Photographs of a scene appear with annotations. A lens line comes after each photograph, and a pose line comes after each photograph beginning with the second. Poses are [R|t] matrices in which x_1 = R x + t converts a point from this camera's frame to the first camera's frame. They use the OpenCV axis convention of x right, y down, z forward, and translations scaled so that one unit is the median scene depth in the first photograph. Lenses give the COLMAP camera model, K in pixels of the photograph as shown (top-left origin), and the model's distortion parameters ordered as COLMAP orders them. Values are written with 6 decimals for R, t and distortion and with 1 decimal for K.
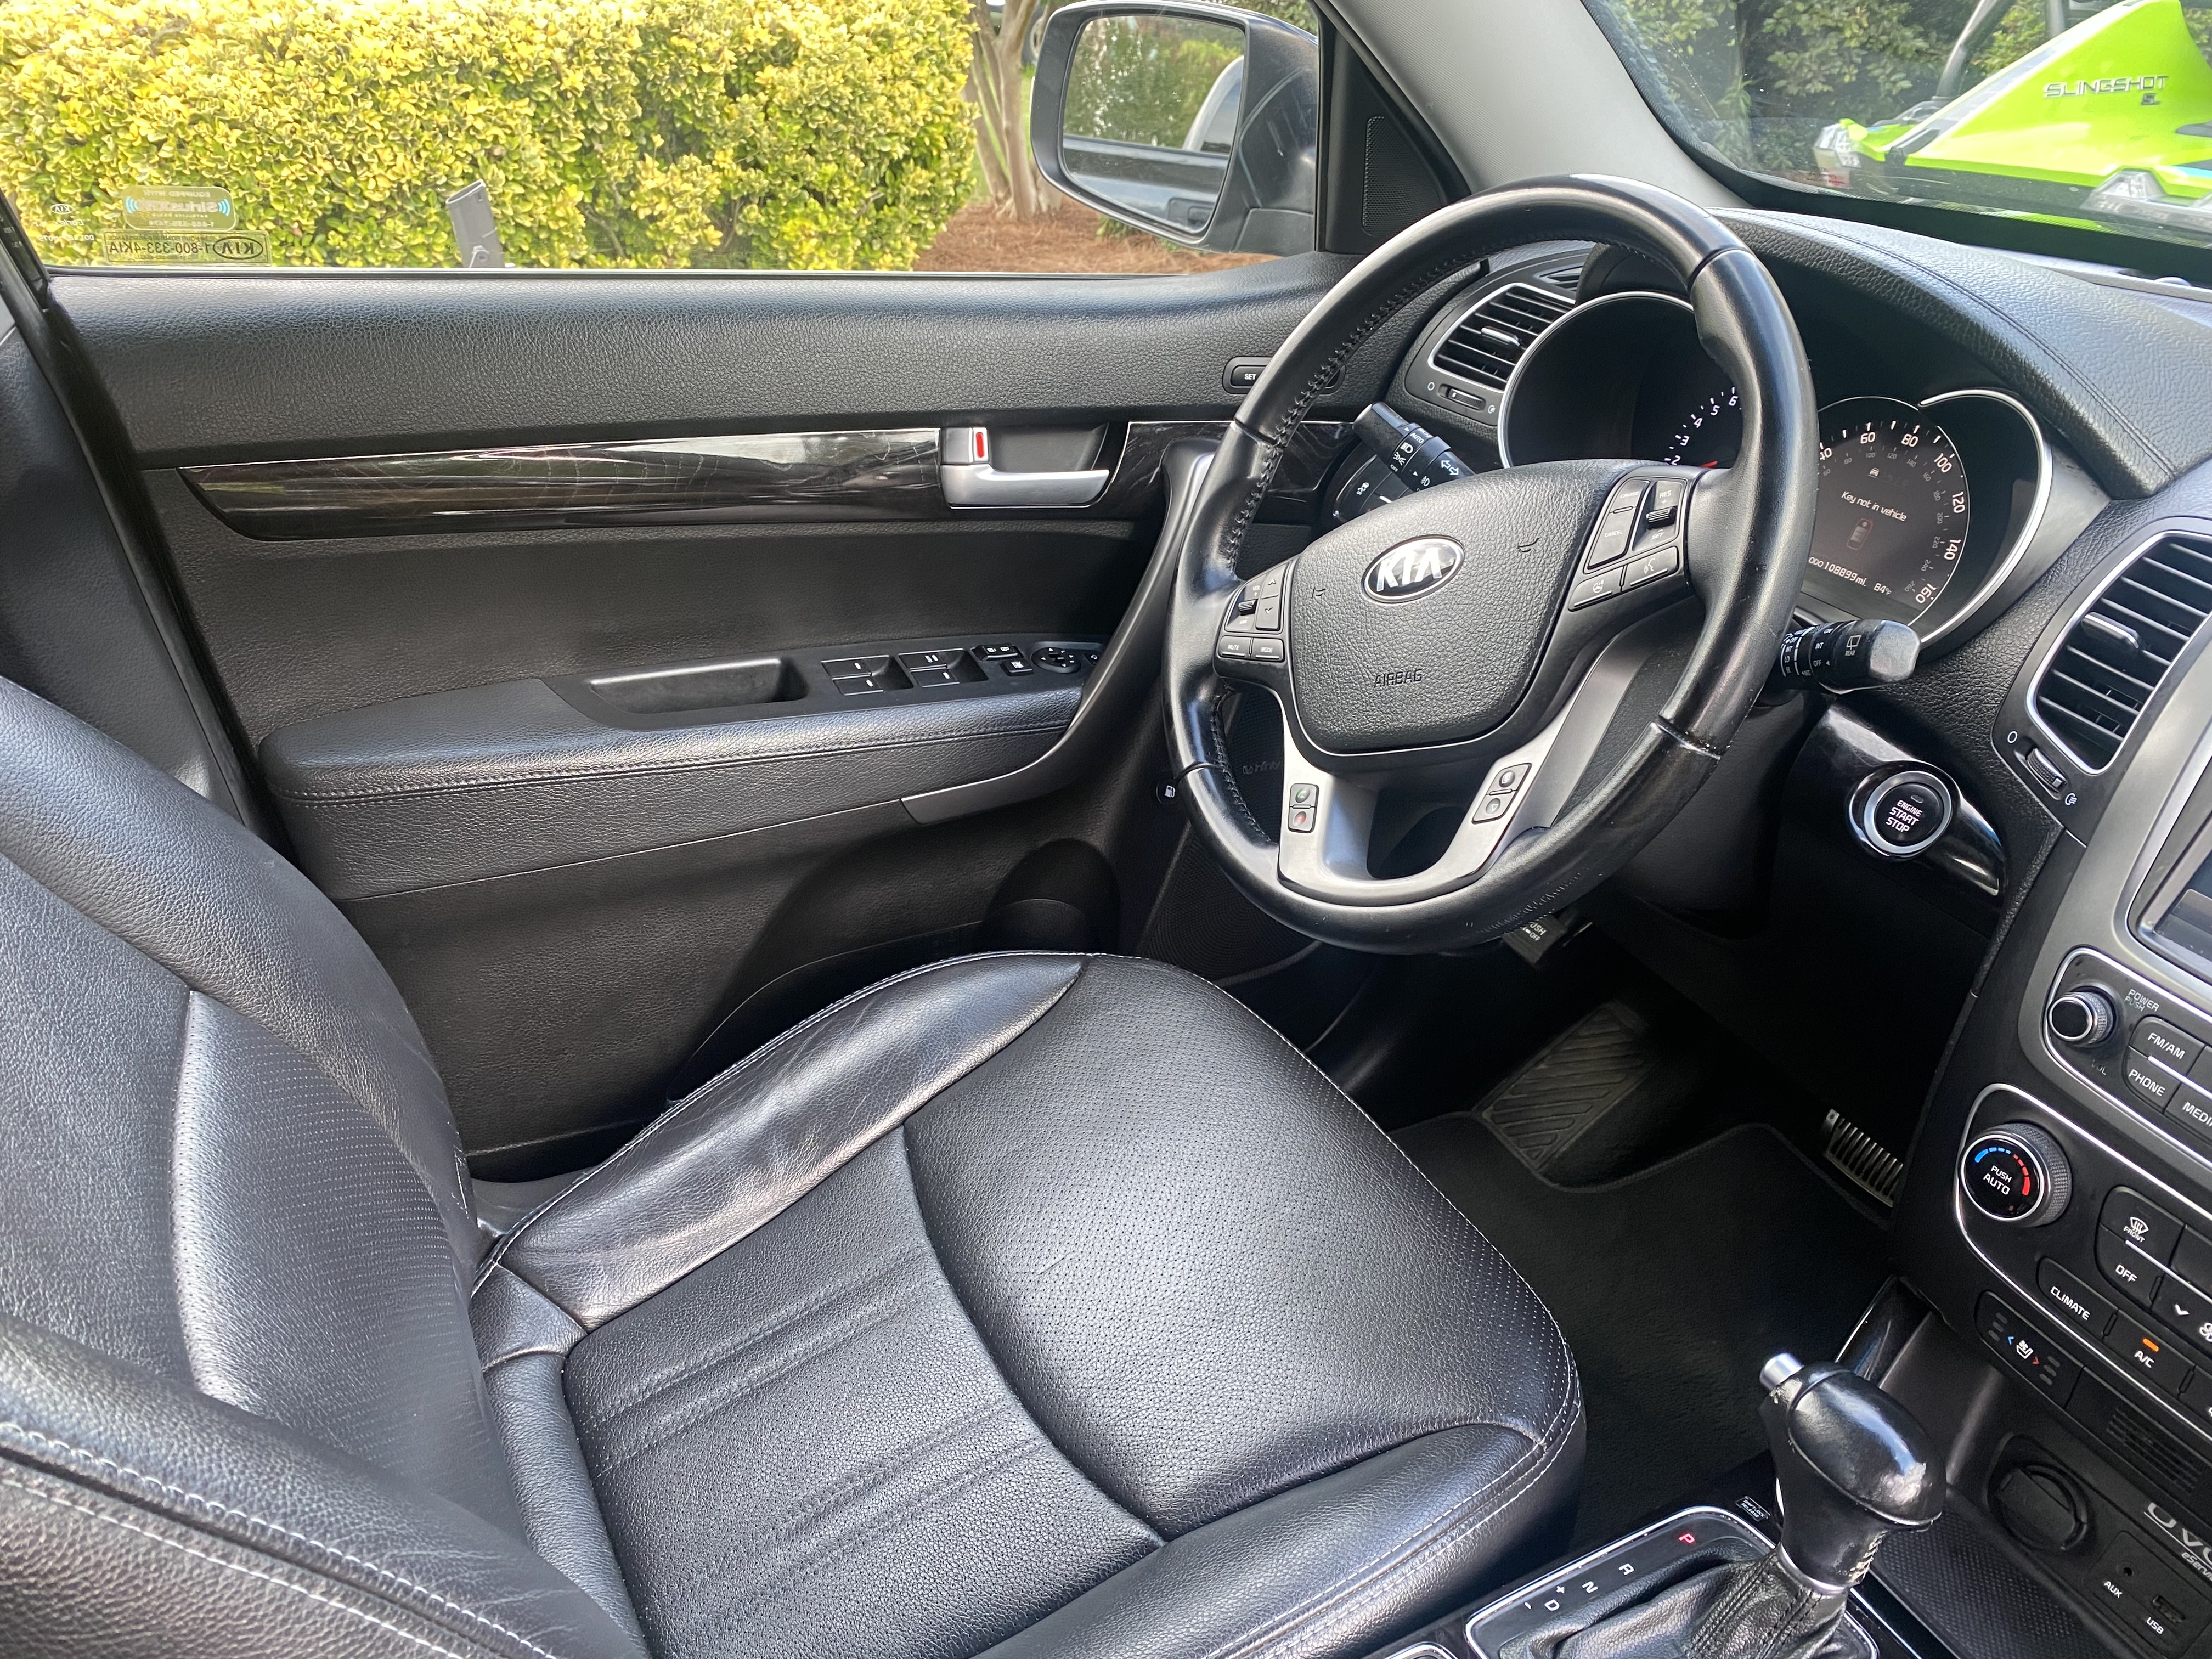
lens RADIAL K [[1658.7, 0, 1101.4], [0, 1658.7, 836.1], [0, 0, 1]] dist [0.025278, -0.007651]
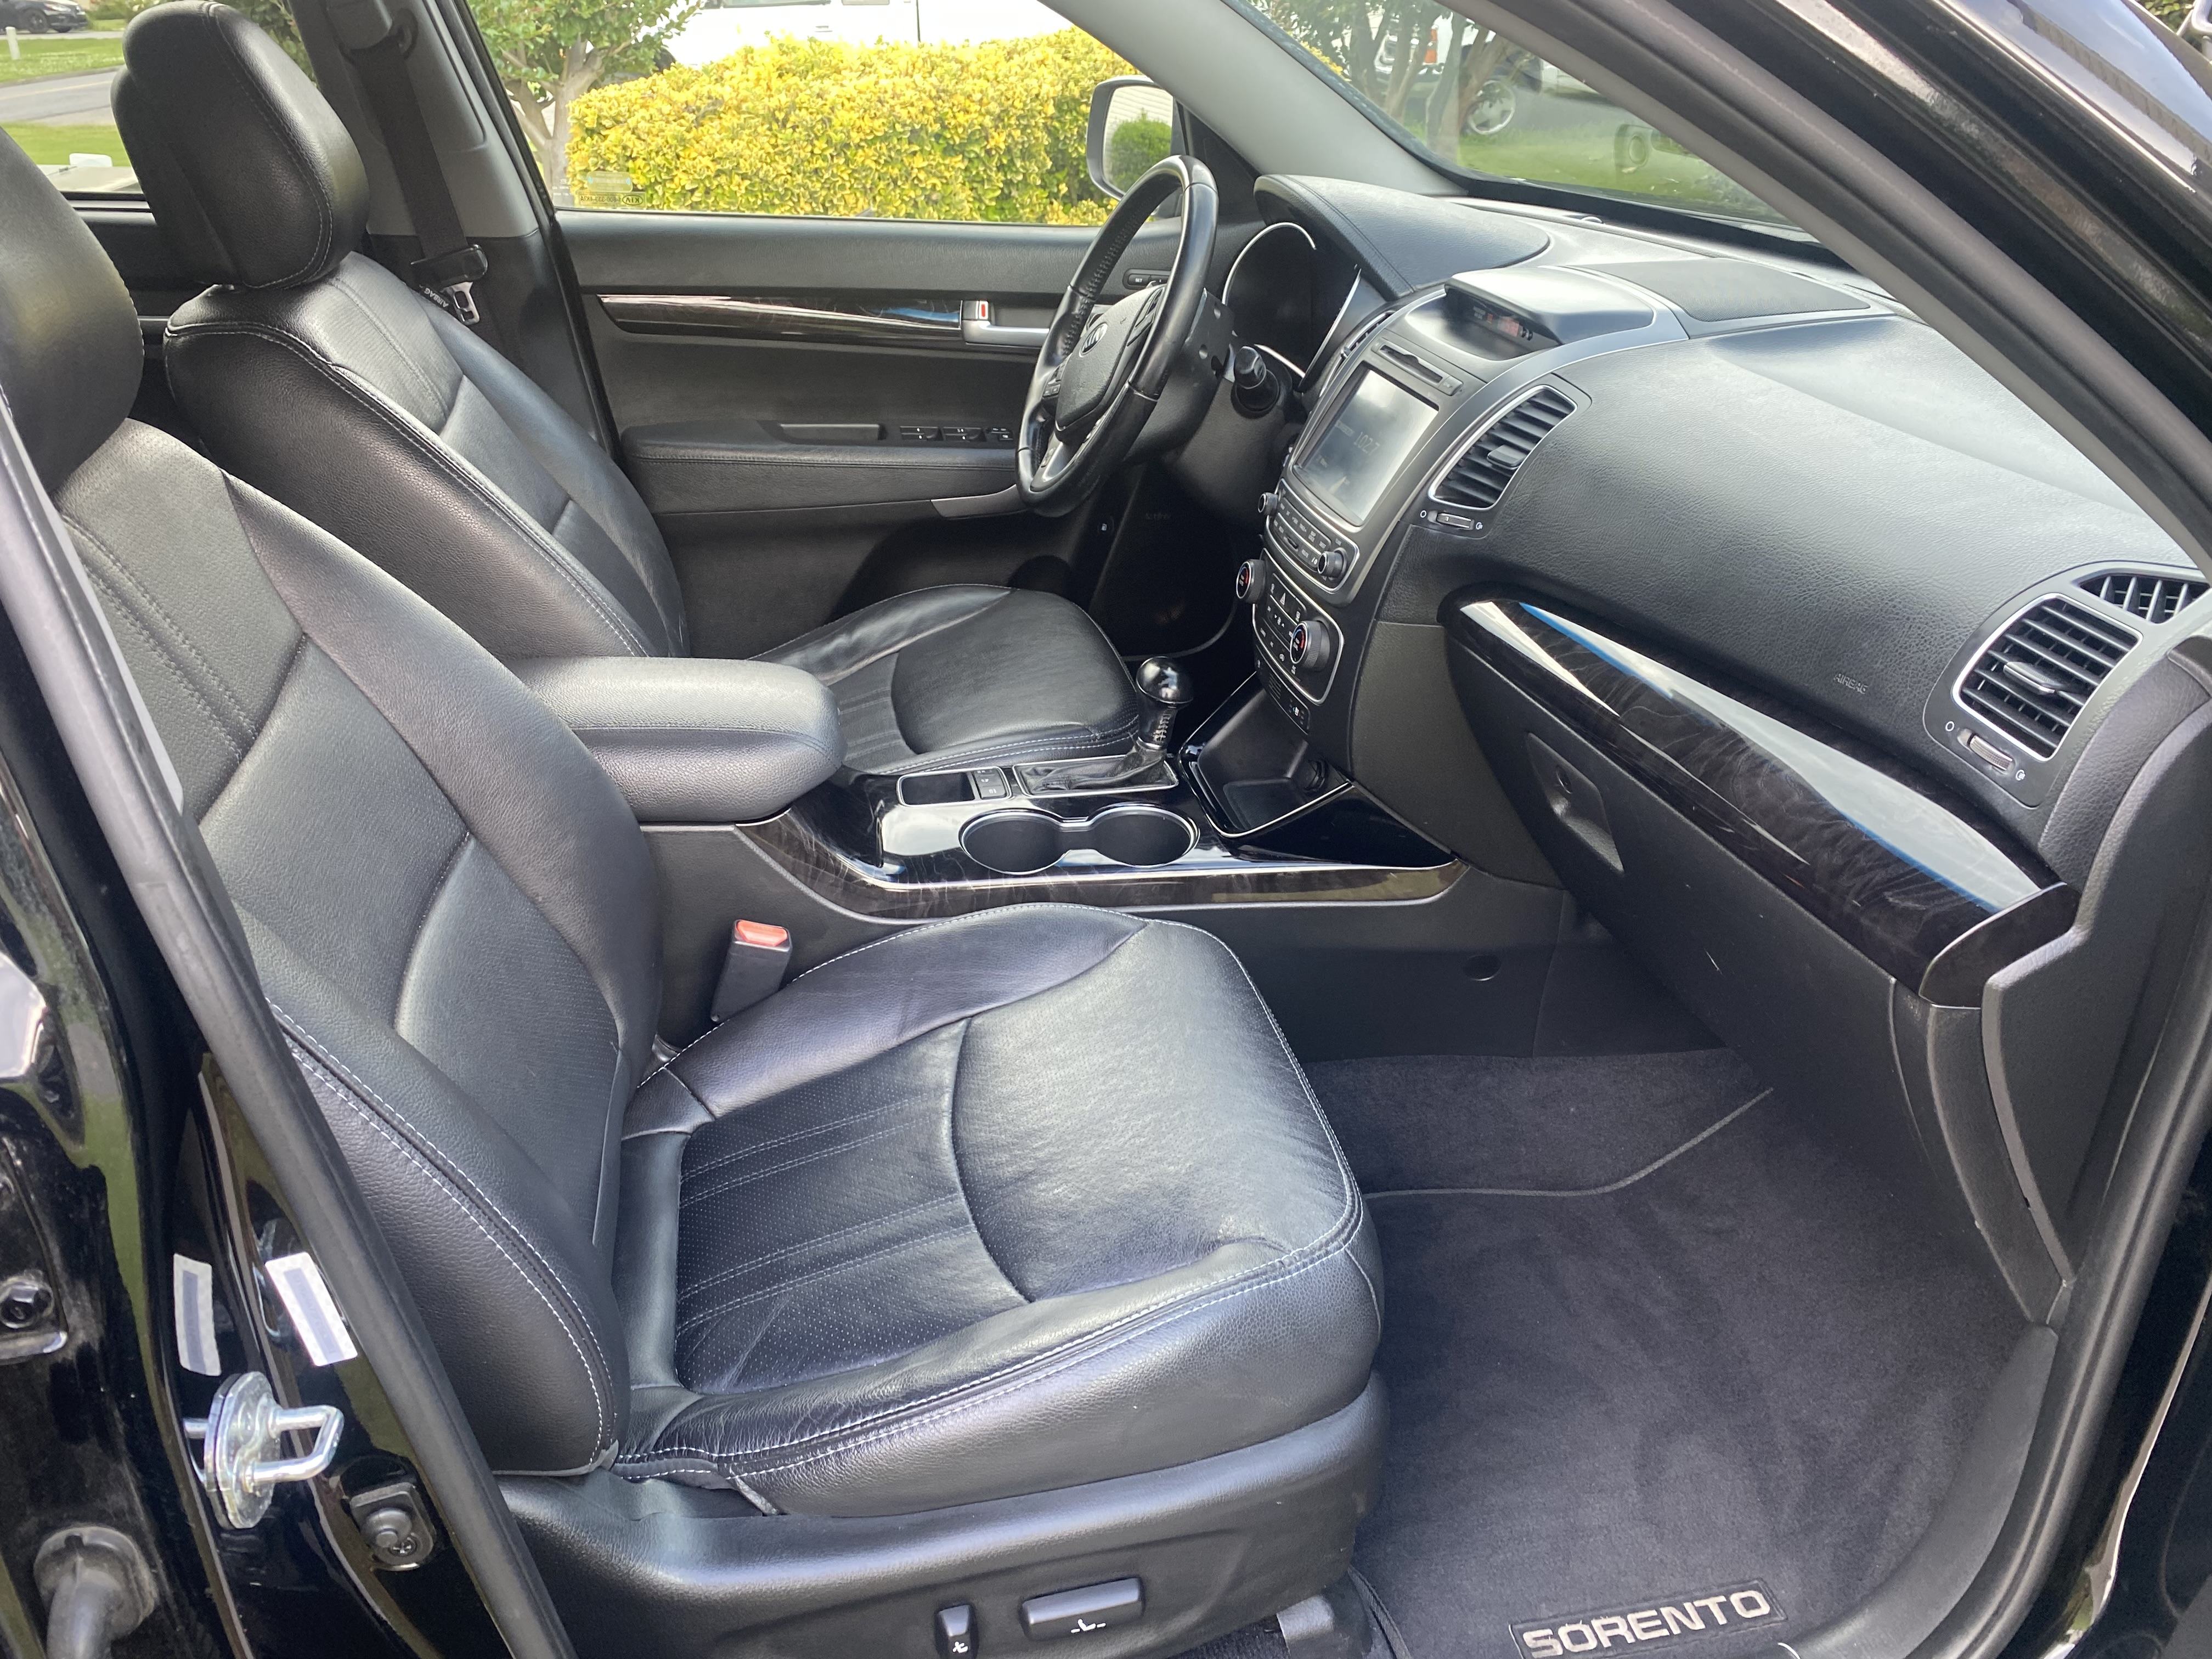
lens RADIAL K [[1658.7, 0, 1117.3], [0, 1658.7, 826.6], [0, 0, 1]] dist [0.025278, -0.007651]
pose [[0.964394, 0.091597, -0.248103, 0.140780], [-0.100731, 0.994616, -0.024348, 0.089815], [0.244536, 0.048472, 0.968428, -0.182321]]
